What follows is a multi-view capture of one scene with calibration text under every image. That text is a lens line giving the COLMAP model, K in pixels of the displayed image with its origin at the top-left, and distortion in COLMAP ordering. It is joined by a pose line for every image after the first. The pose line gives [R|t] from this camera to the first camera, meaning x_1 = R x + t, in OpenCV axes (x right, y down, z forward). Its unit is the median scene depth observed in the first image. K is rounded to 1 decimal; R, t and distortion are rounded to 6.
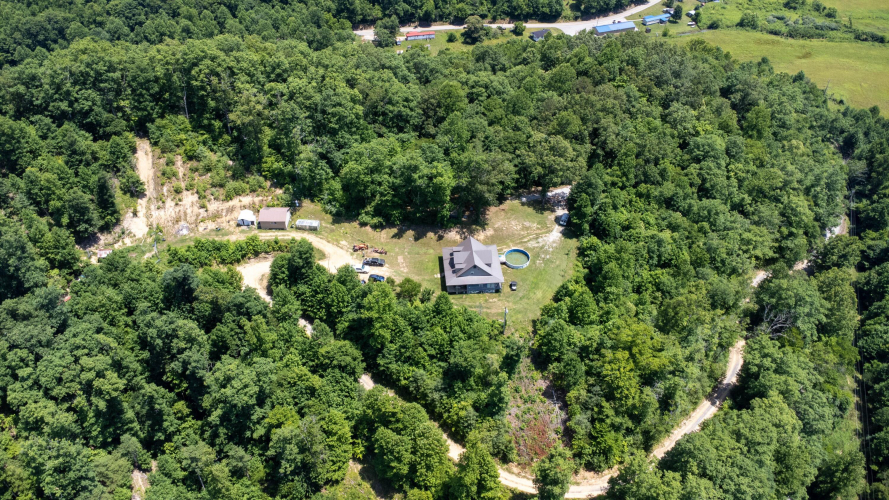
lens RADIAL K [[637.0, 0, 444.5], [0, 637.0, 250.0], [0, 0, 1]] dist [0.038099, -0.067972]
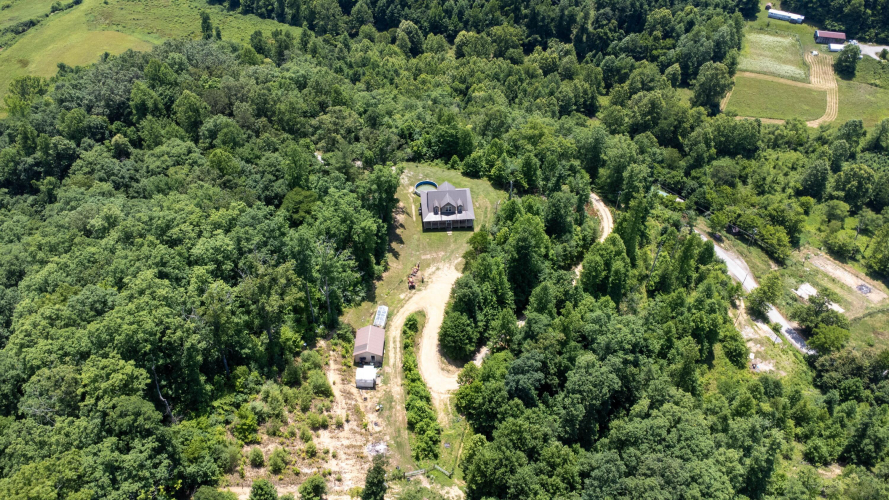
lens RADIAL K [[637.0, 0, 444.5], [0, 637.0, 250.0], [0, 0, 1]] dist [0.038099, -0.067972]
pose [[0.005248, -0.662143, 0.749359, -0.776842], [0.662265, 0.563775, 0.493521, -0.445445], [-0.749252, 0.493684, 0.441473, 0.519268]]
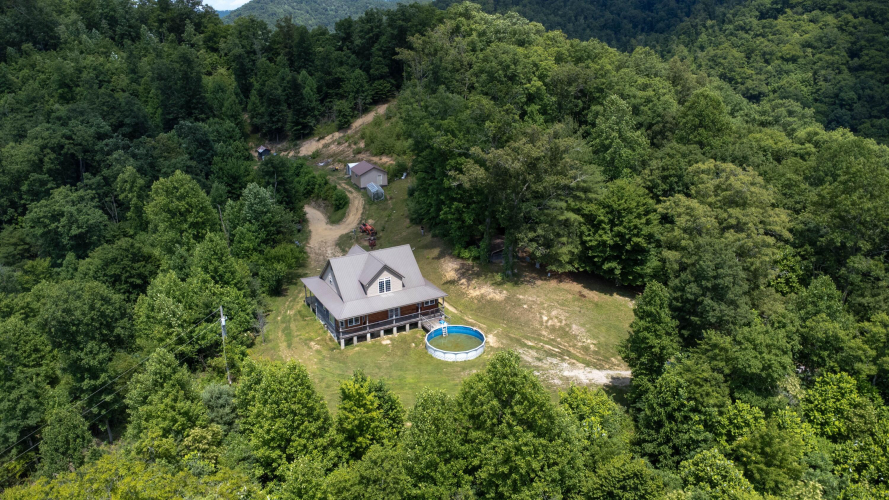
lens RADIAL K [[637.0, 0, 444.5], [0, 637.0, 250.0], [0, 0, 1]] dist [0.038099, -0.067972]
pose [[0.418753, 0.307065, -0.854609, 0.445176], [-0.590702, 0.806890, 0.000480, -0.032743], [0.689723, 0.504618, 0.519271, 0.707071]]
